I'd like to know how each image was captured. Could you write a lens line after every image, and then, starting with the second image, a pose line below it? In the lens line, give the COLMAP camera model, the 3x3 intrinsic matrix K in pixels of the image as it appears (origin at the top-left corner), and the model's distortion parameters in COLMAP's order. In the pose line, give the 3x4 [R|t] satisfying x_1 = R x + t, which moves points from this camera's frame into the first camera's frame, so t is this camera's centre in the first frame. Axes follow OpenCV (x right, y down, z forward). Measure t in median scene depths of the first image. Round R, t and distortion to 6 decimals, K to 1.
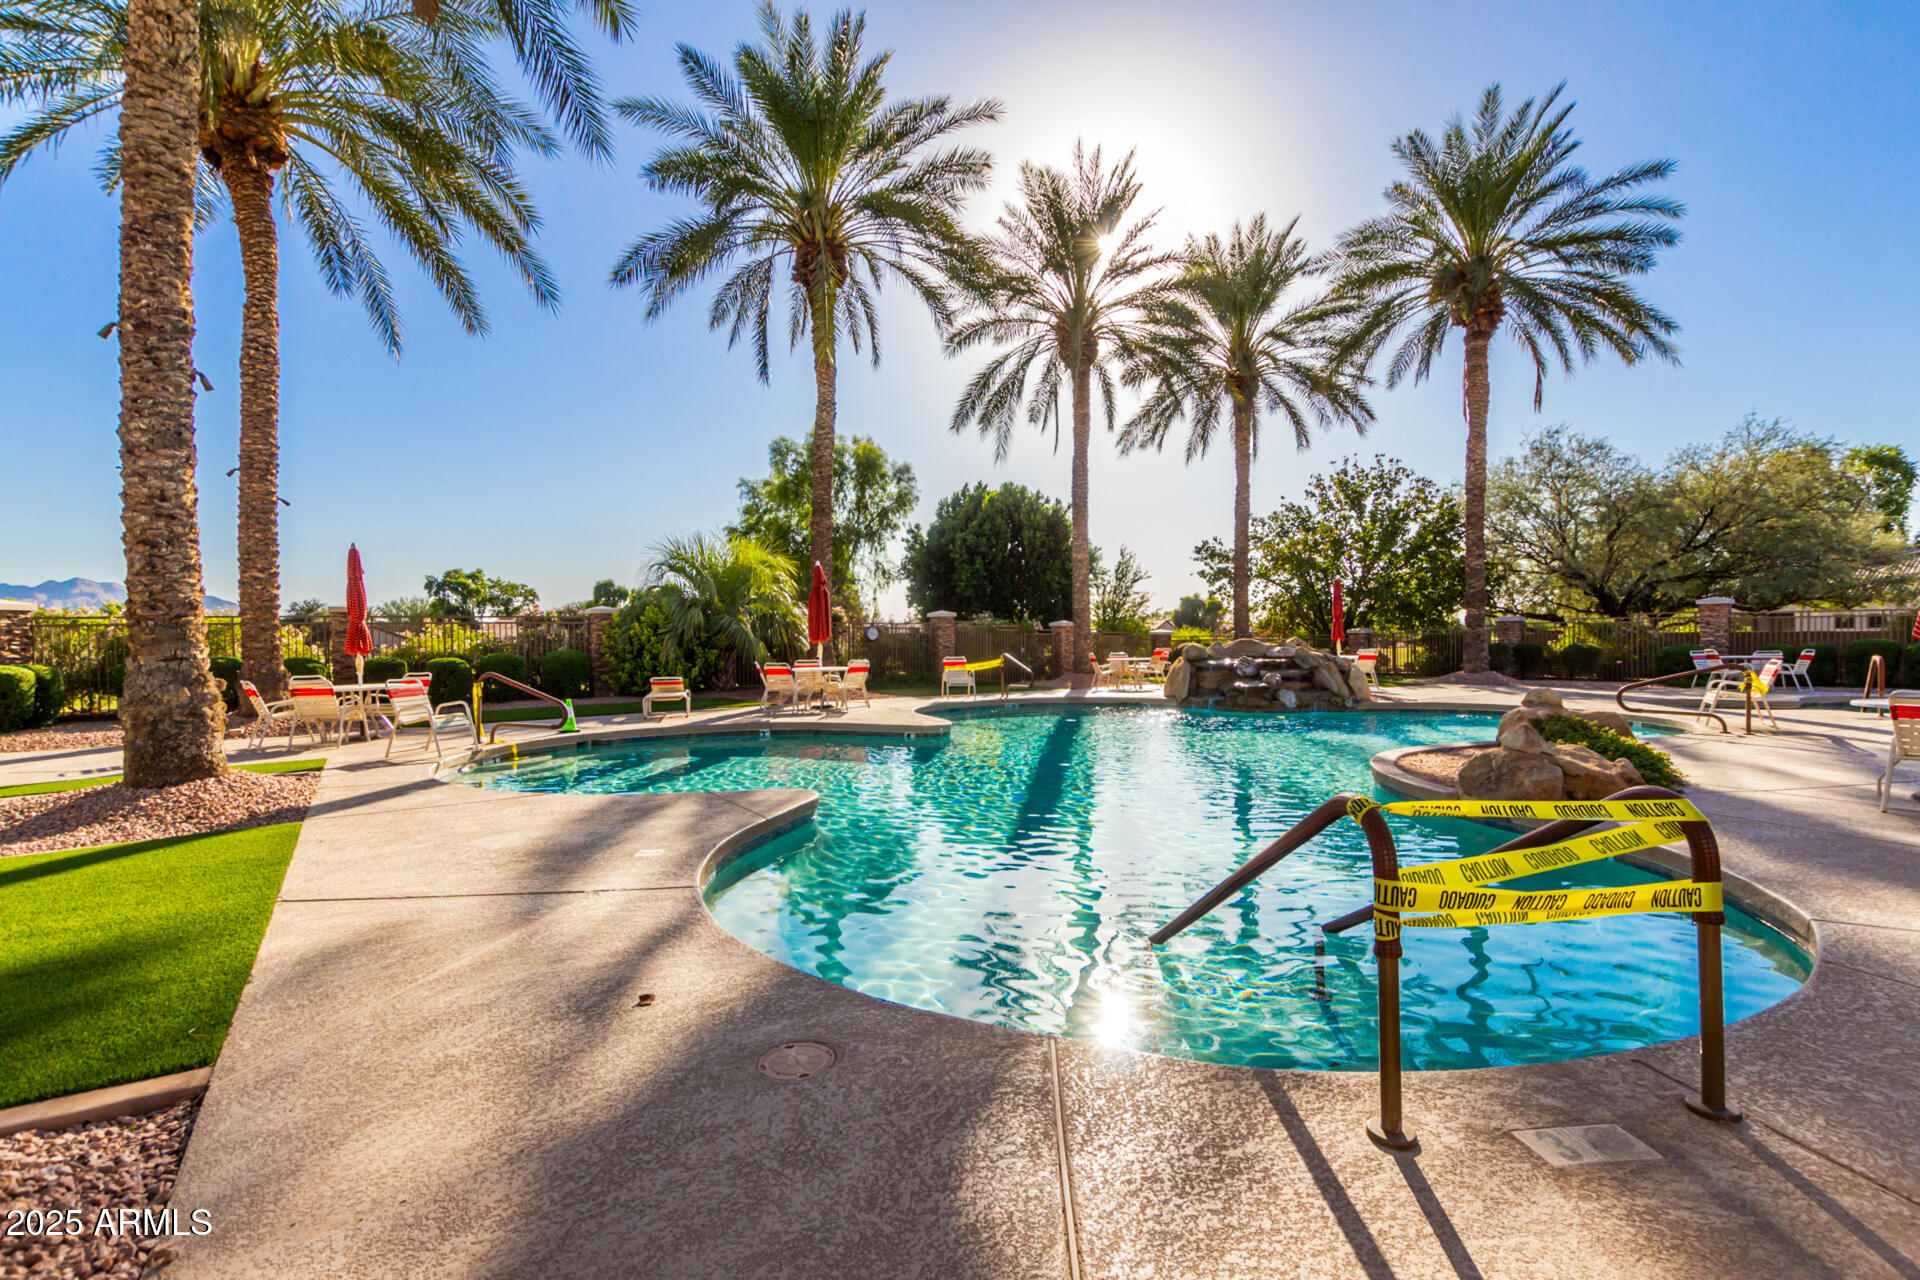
lens RADIAL K [[884.2, 0, 971.9], [0, 884.2, 638.8], [0, 0, 1]] dist [0.001899, -0.000186]
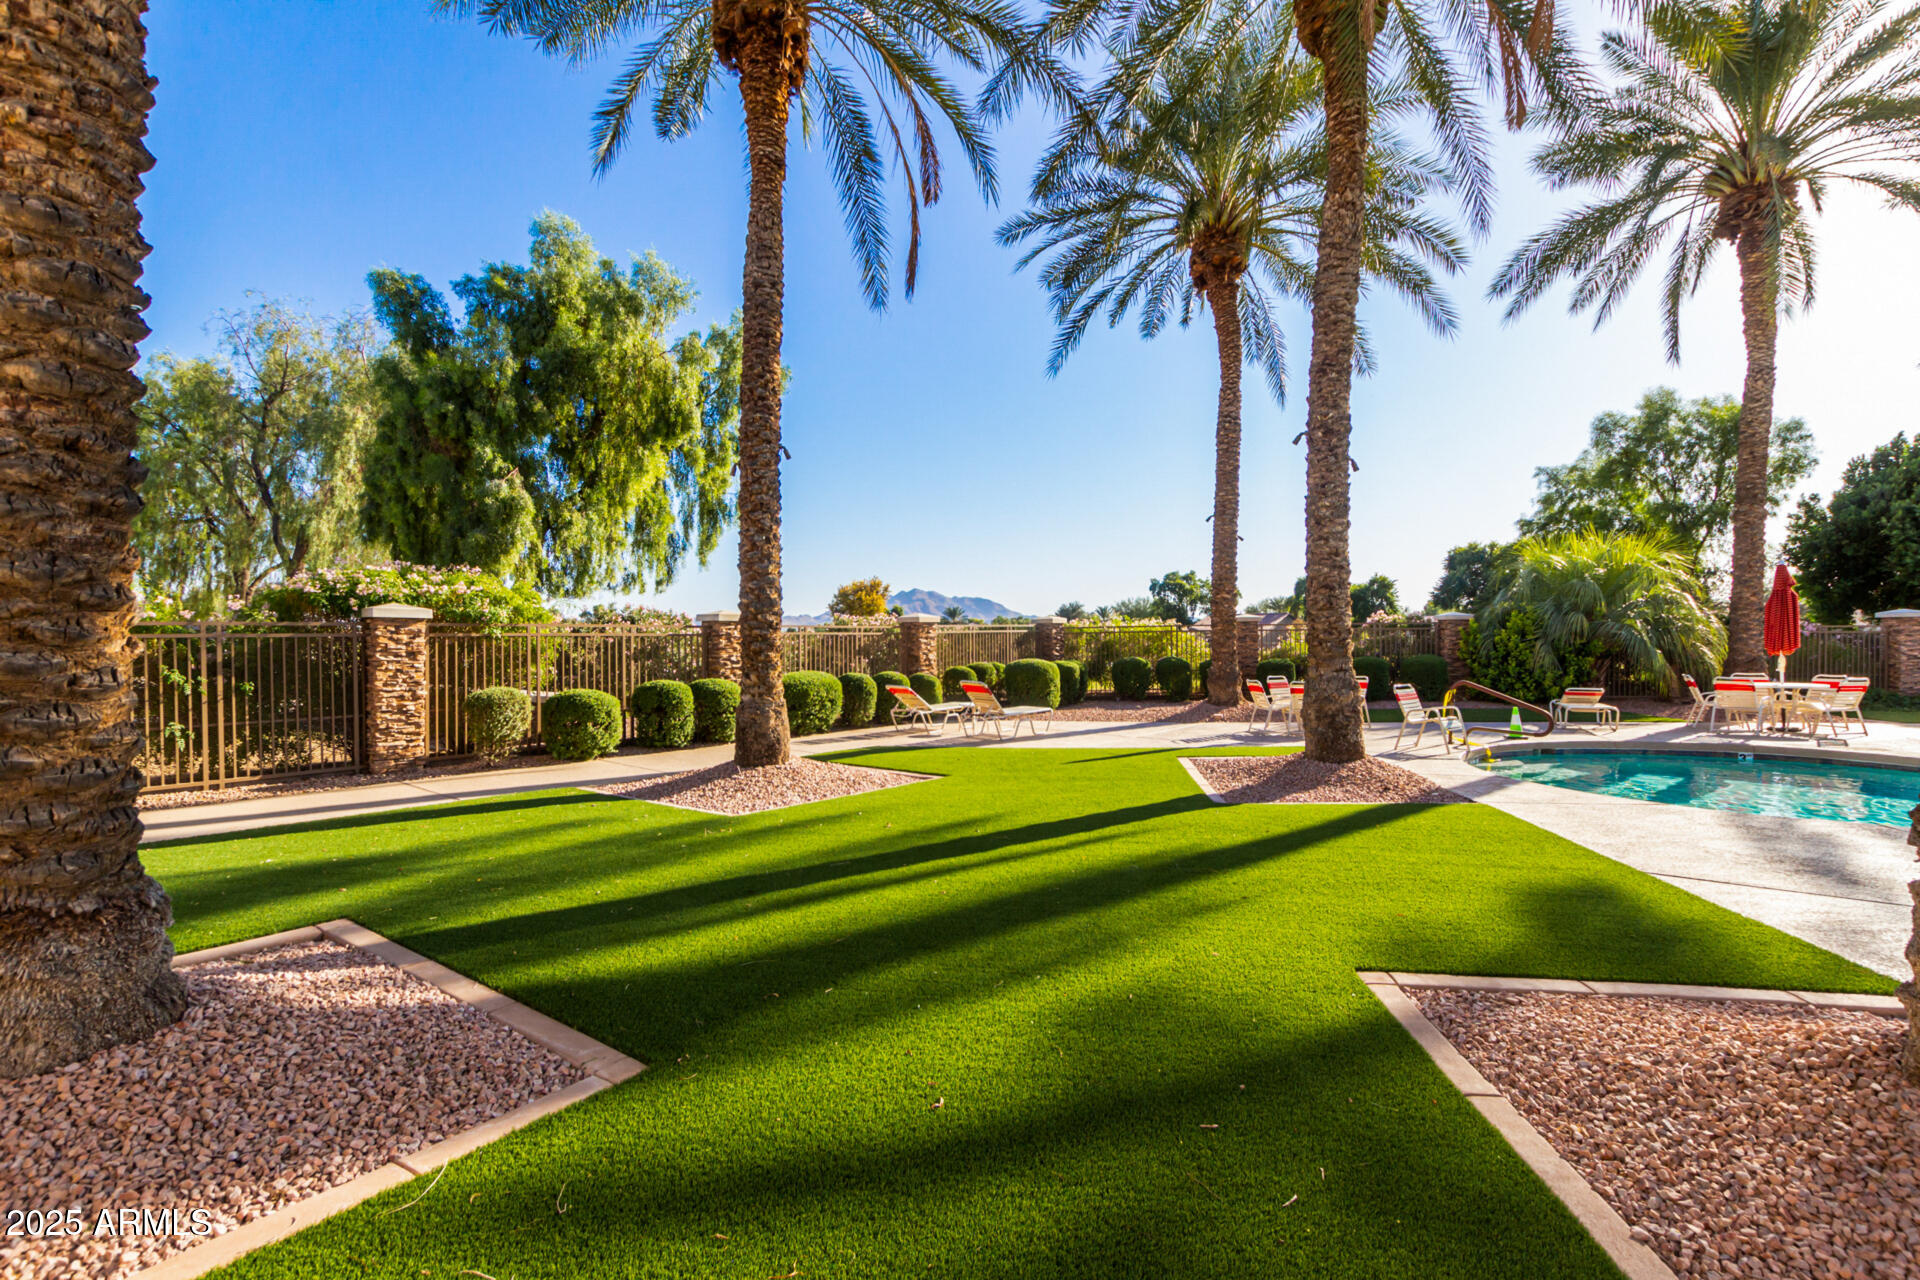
lens RADIAL K [[884.2, 0, 960.3], [0, 884.2, 640.9], [0, 0, 1]] dist [0.001899, -0.000186]
pose [[0.728915, 0.008945, -0.684545, -0.121120], [-0.003237, 0.999948, 0.009620, -0.010607], [0.684596, -0.004796, 0.728907, -0.126006]]
